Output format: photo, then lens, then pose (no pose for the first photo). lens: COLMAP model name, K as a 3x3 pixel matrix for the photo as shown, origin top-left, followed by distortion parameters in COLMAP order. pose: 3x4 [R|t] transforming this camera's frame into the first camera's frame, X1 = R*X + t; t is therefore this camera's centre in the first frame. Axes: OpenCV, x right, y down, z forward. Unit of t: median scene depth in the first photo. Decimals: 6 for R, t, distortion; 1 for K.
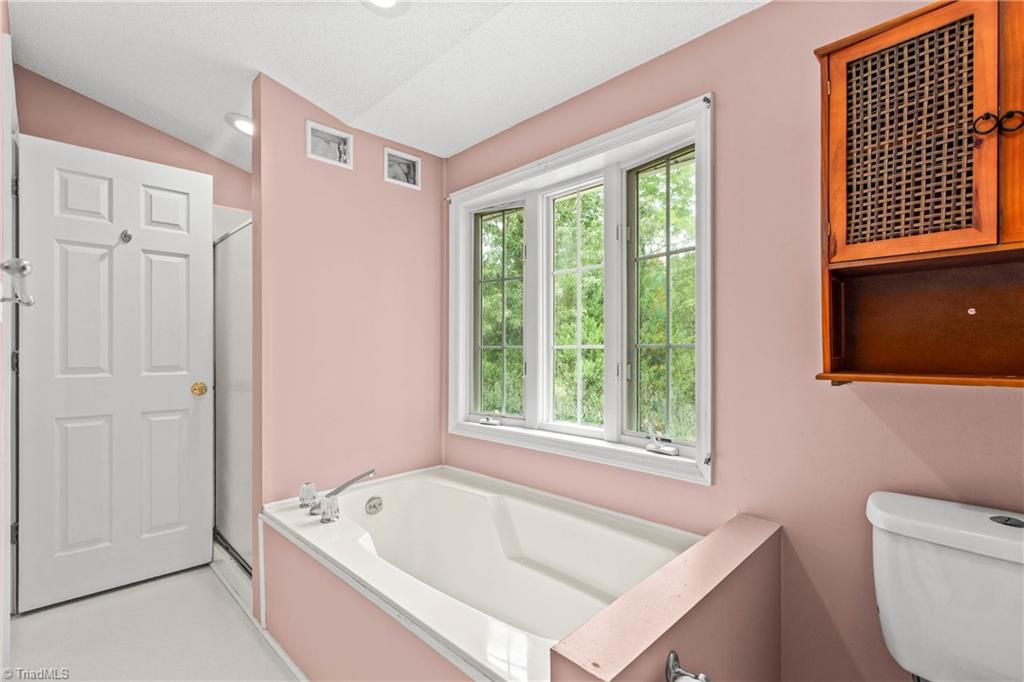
lens RADIAL K [[463.3, 0, 512.2], [0, 463.3, 344.3], [0, 0, 1]] dist [0.005817, -0.001794]
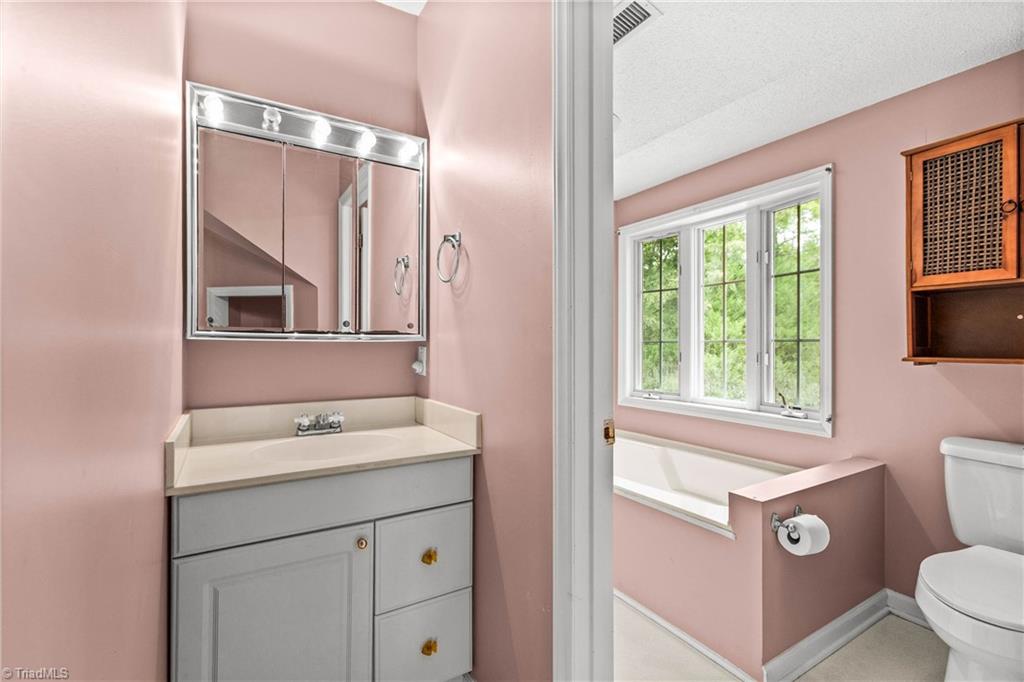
lens RADIAL K [[463.3, 0, 510.7], [0, 463.3, 341.6], [0, 0, 1]] dist [0.005817, -0.001794]
pose [[0.971028, -0.000689, -0.238964, -0.263797], [0.001840, 0.999988, 0.004595, -0.000363], [0.238958, -0.004901, 0.971018, -0.868569]]
